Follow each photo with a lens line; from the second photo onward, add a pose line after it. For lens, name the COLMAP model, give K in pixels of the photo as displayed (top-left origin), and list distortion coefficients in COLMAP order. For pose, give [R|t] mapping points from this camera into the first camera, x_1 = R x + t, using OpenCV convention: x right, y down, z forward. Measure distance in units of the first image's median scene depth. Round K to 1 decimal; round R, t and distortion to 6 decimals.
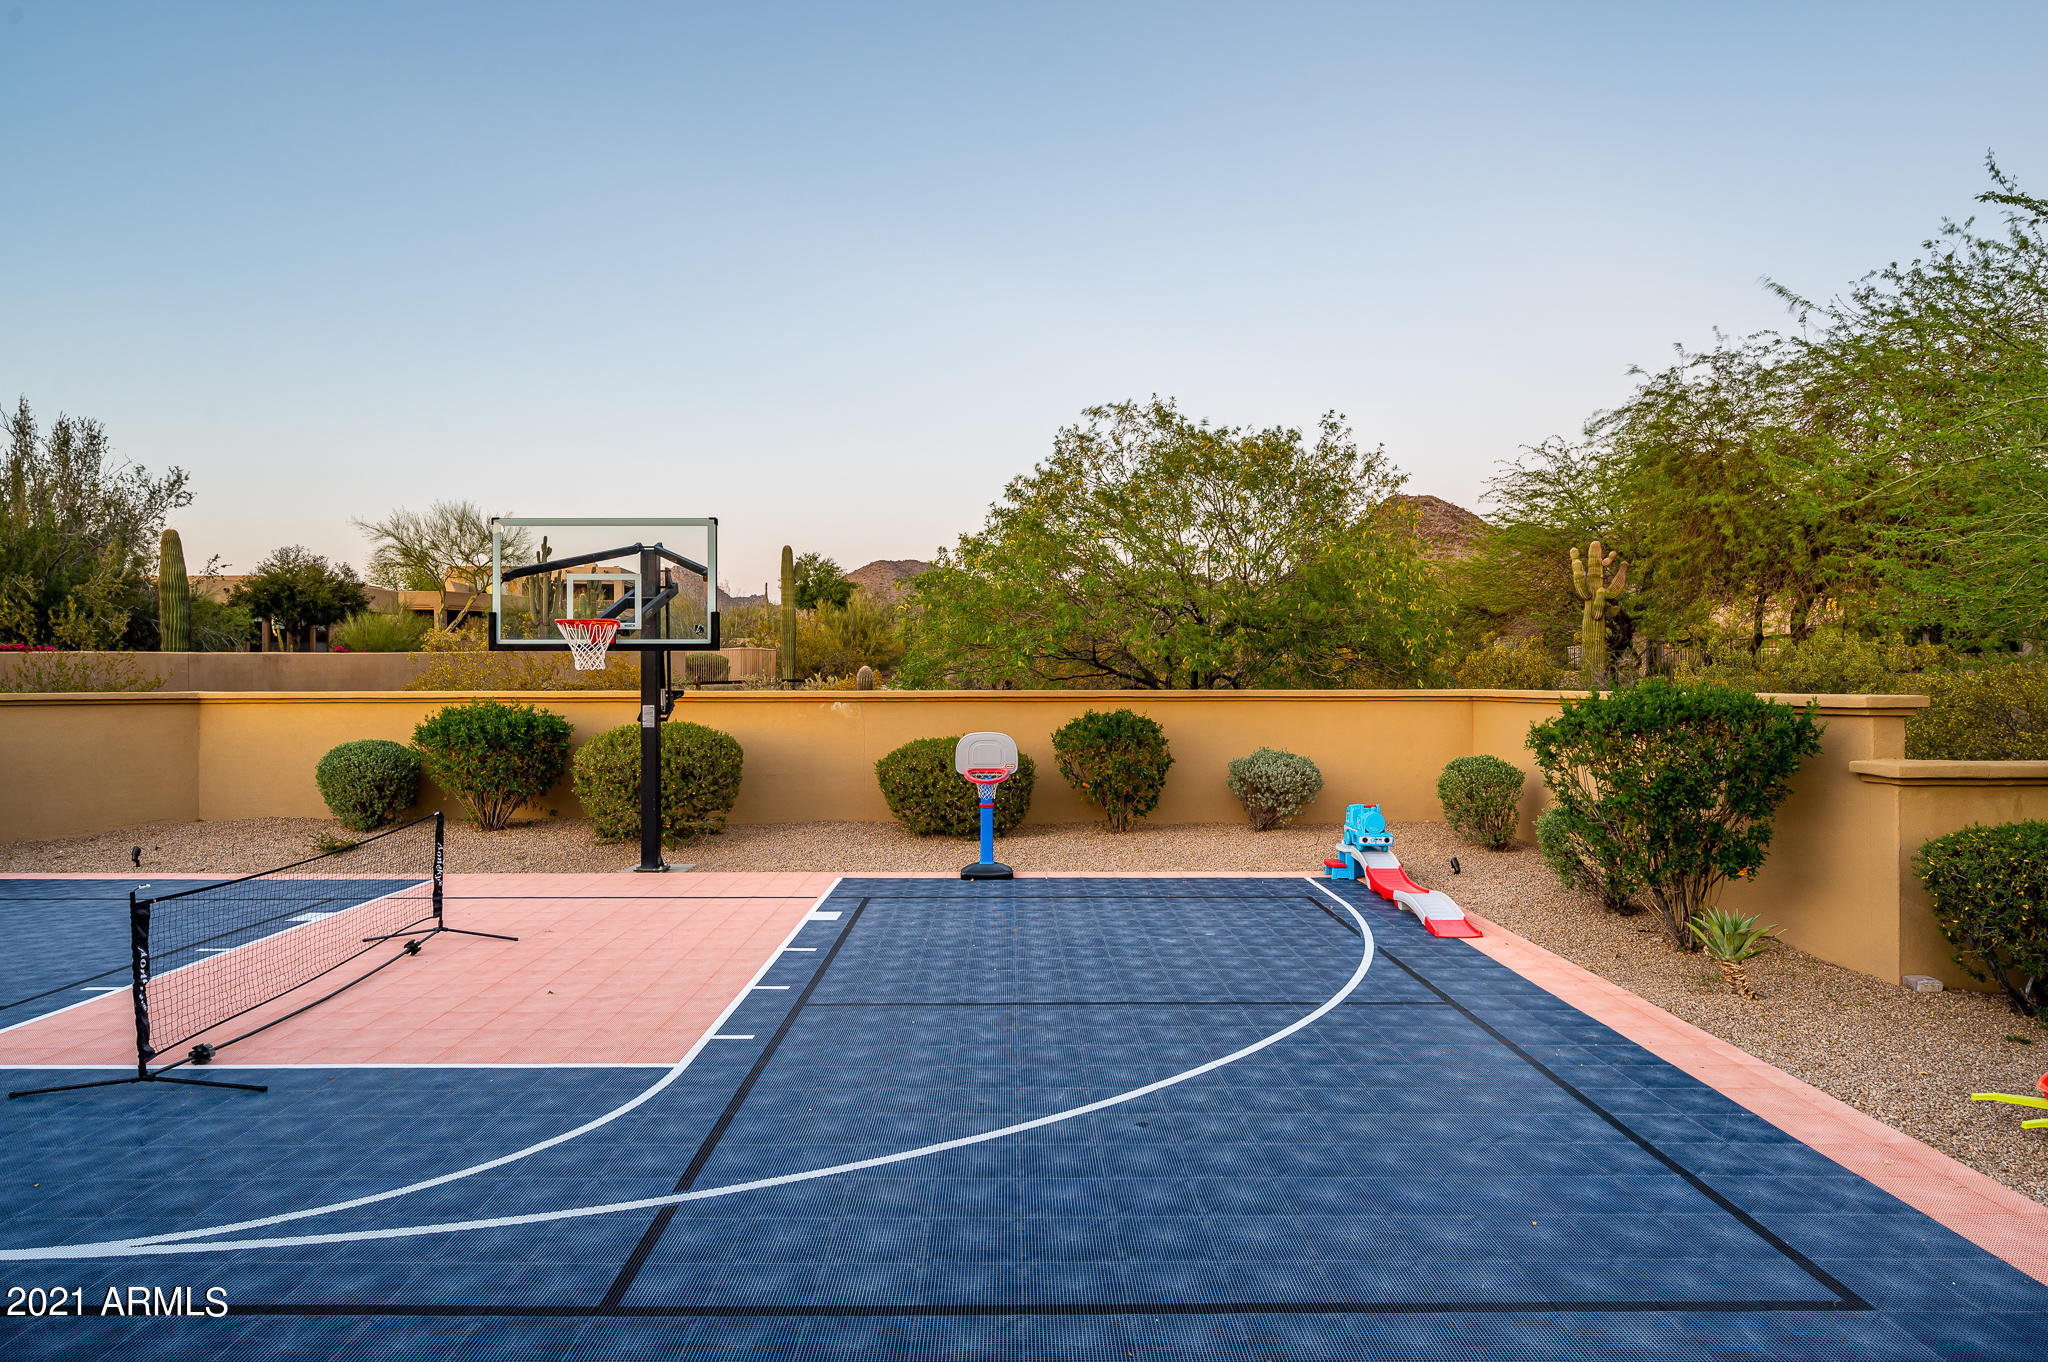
lens RADIAL K [[1192.0, 0, 1021.4], [0, 1192.0, 682.2], [0, 0, 1]] dist [-0.000313, -0.000263]
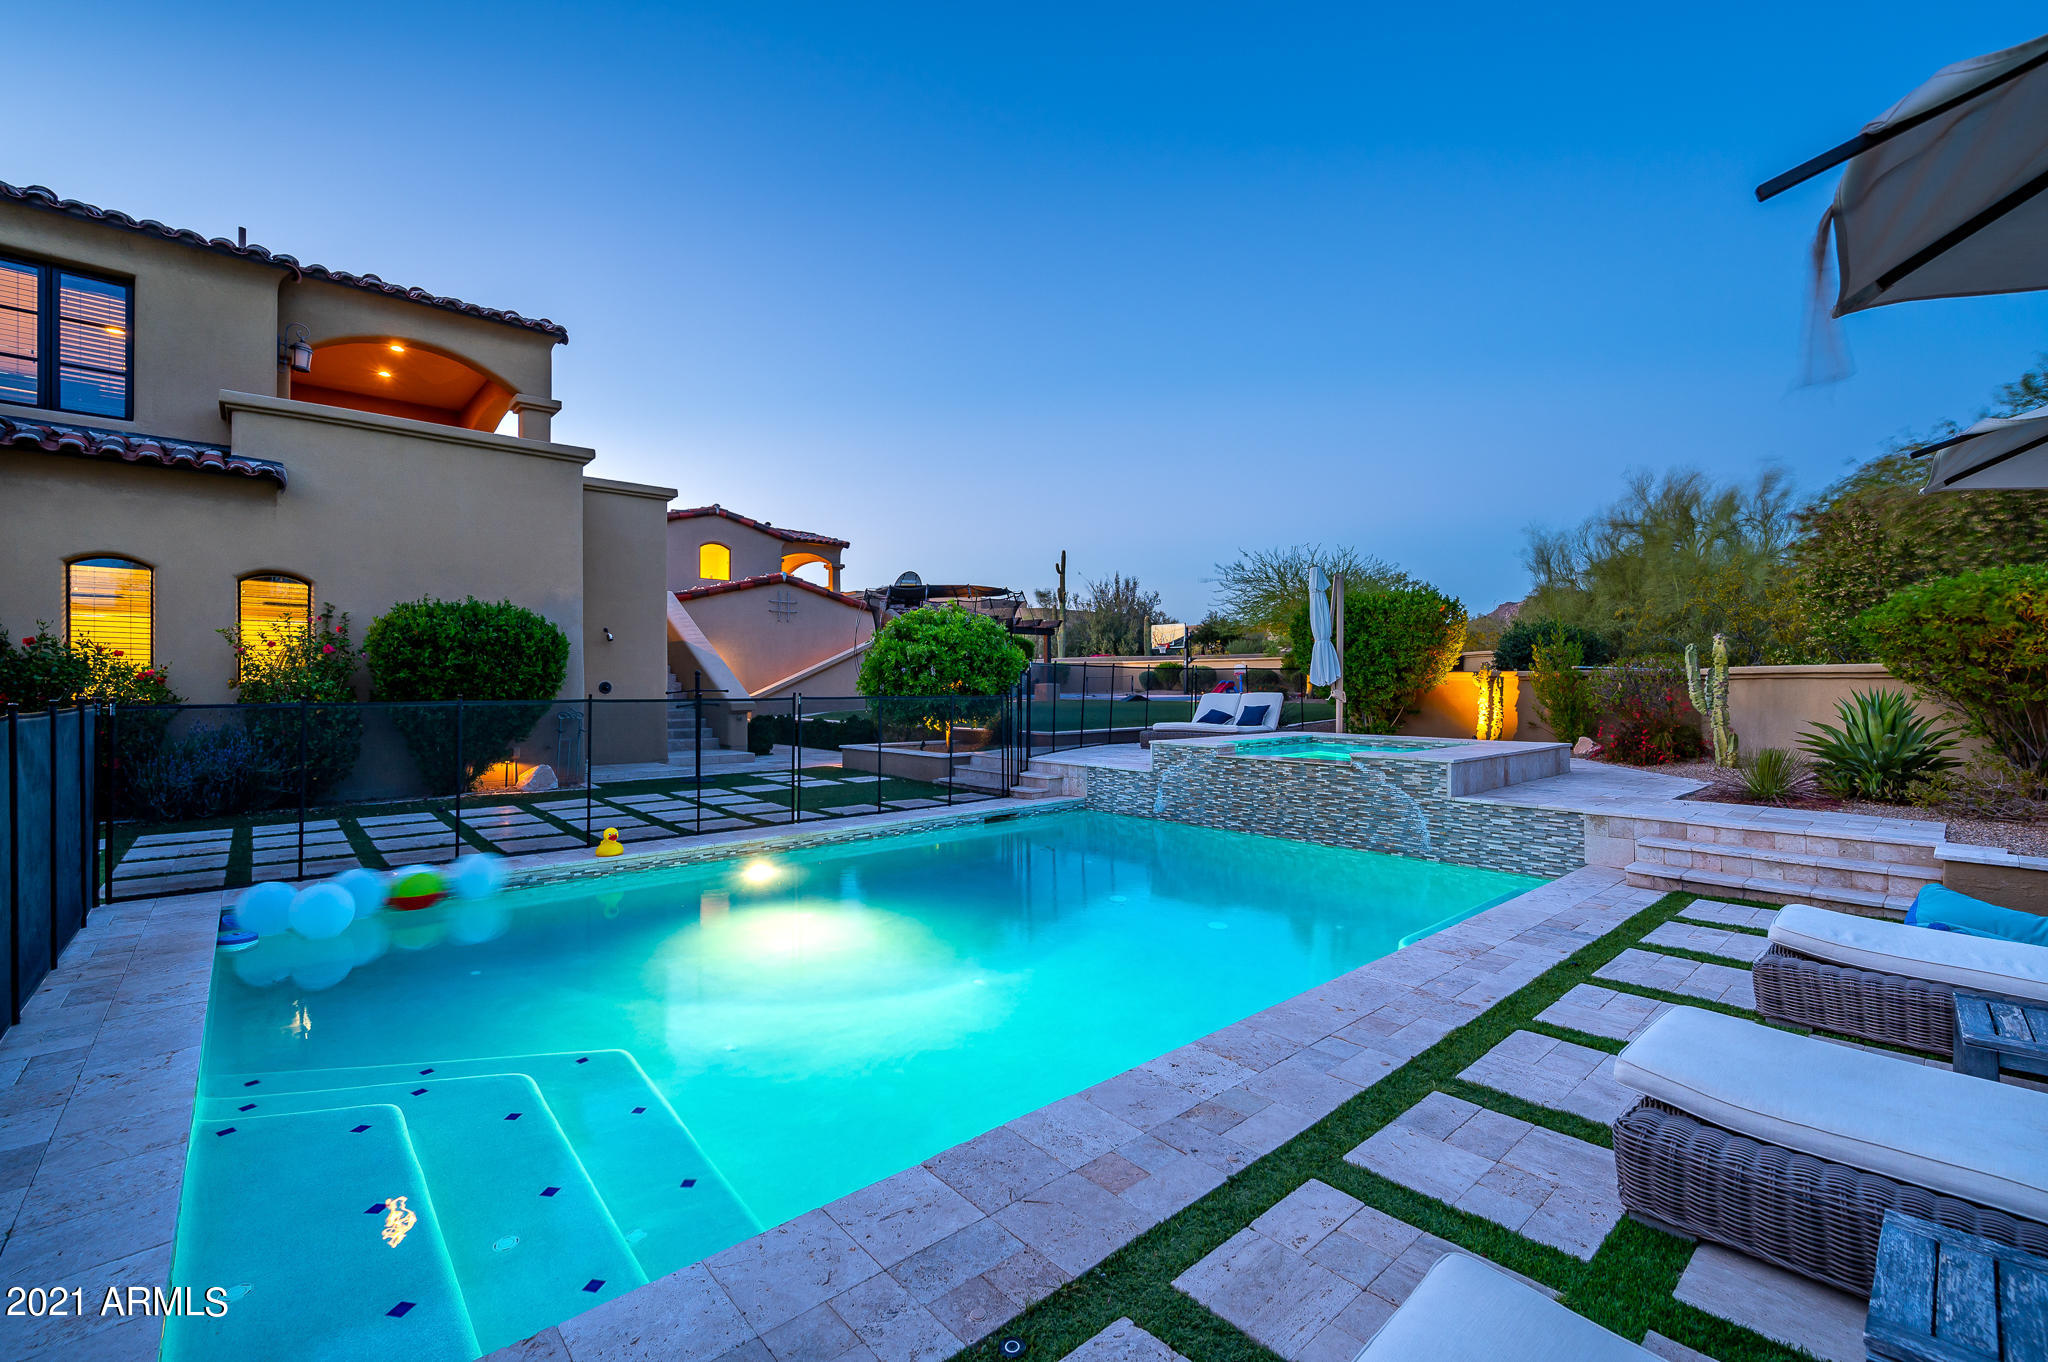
lens RADIAL K [[864.4, 0, 1021.8], [0, 864.4, 680.8], [0, 0, 1]] dist [0.002886, 0.000174]
pose [[0.662239, -0.000171, -0.749293, 0.608201], [-0.000104, 1.000000, -0.000320, 0.032980], [0.749293, 0.000290, 0.662239, -0.591979]]
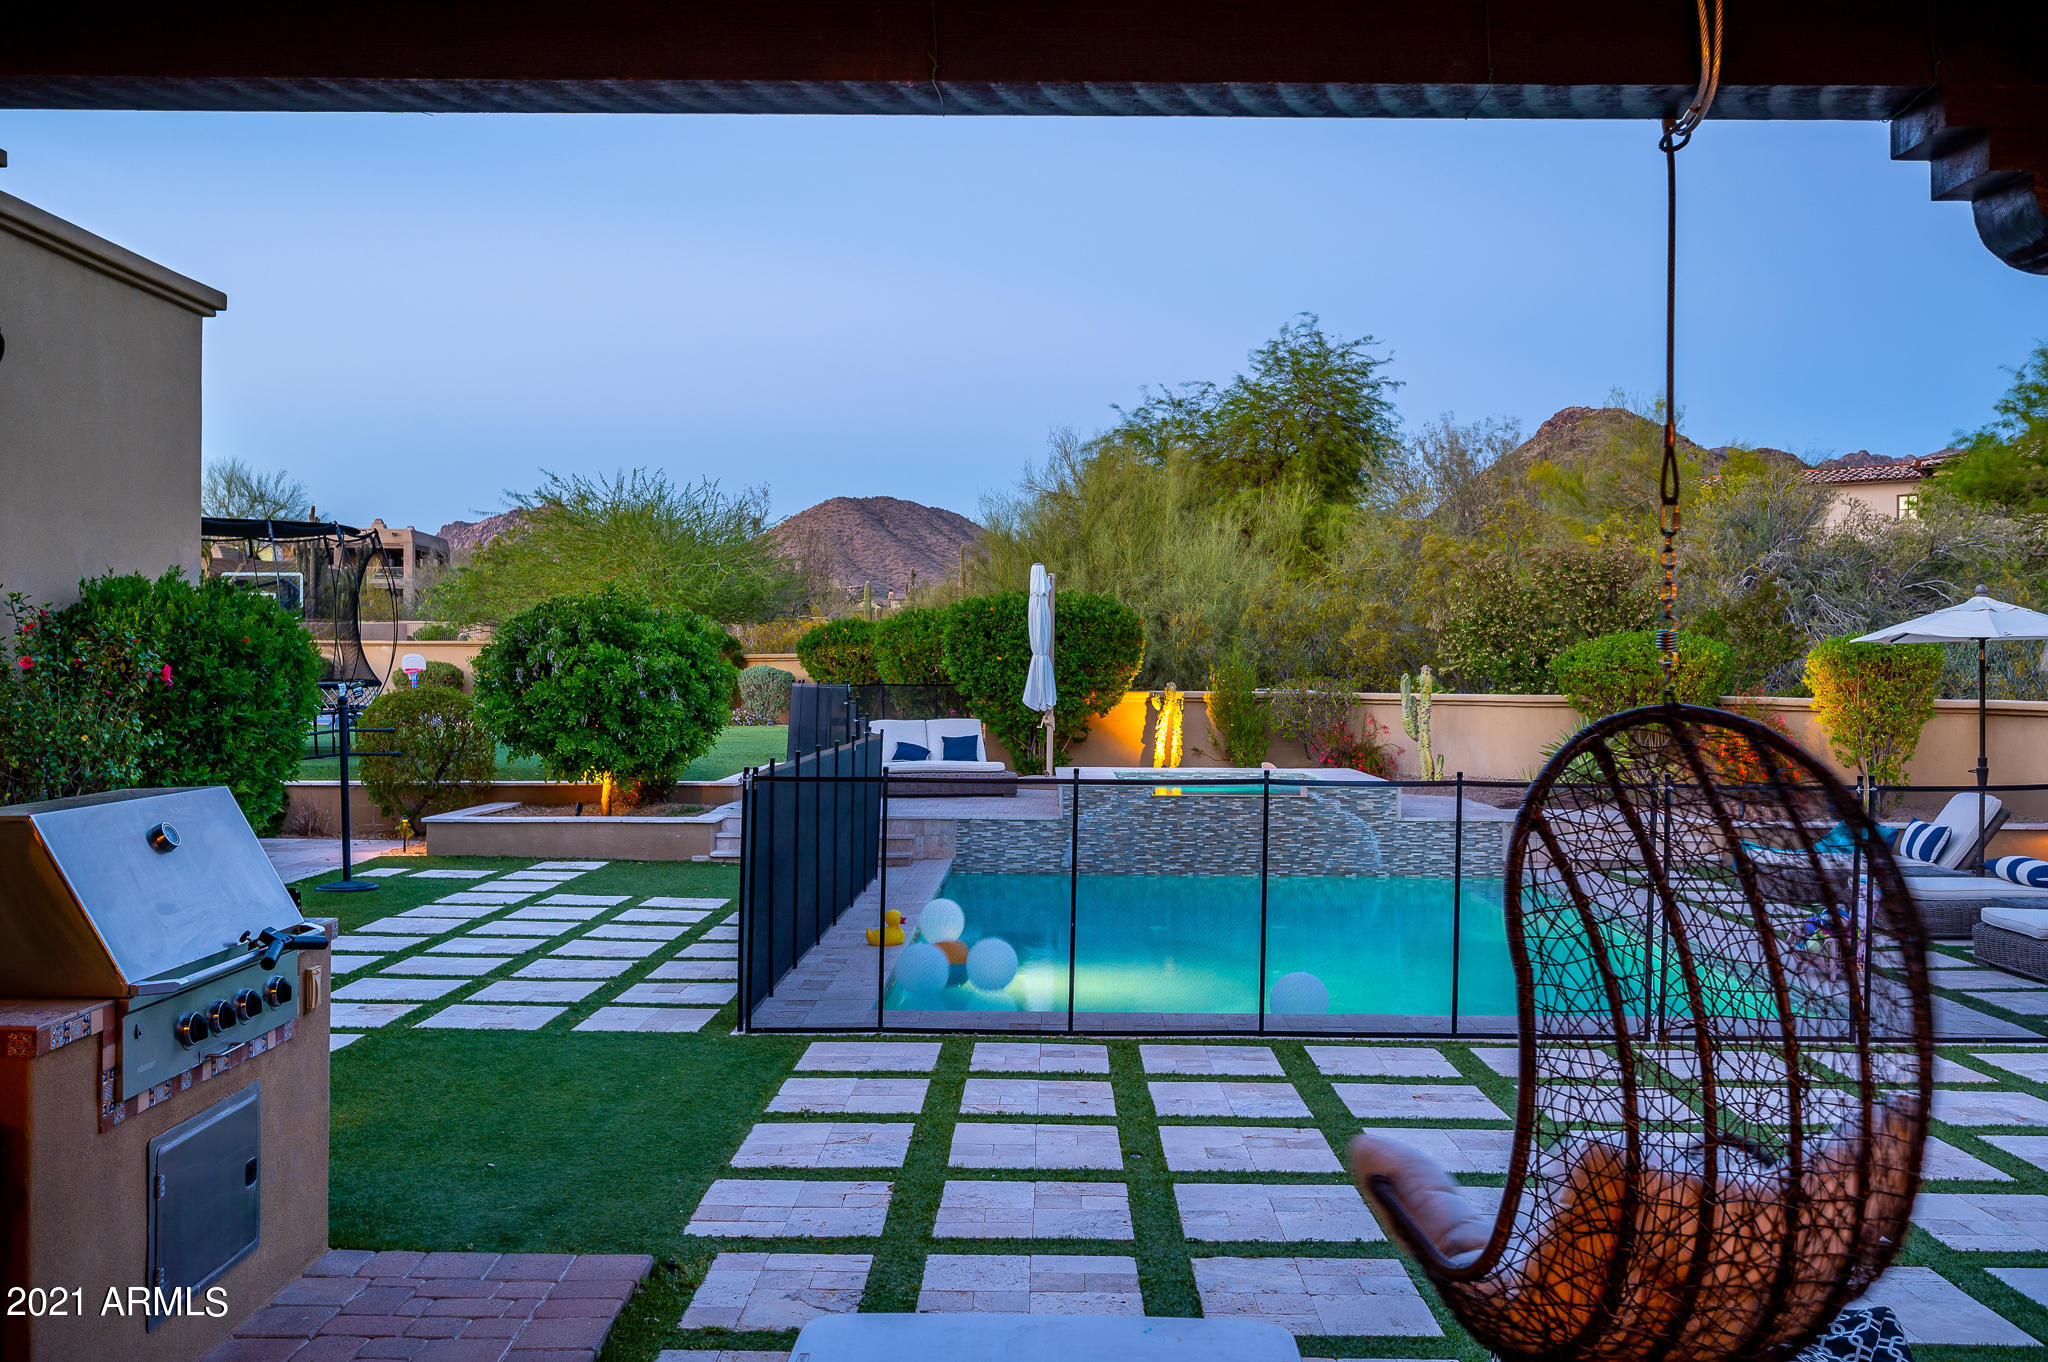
lens RADIAL K [[1749.2, 0, 1021.7], [0, 1749.2, 687.5], [0, 0, 1]] dist [-0.000691, -0.006508]
pose [[0.999709, 0.008828, -0.022450, 0.426574], [-0.008645, 0.999929, 0.008236, 0.022250], [0.022521, -0.008039, 0.999714, -0.856796]]
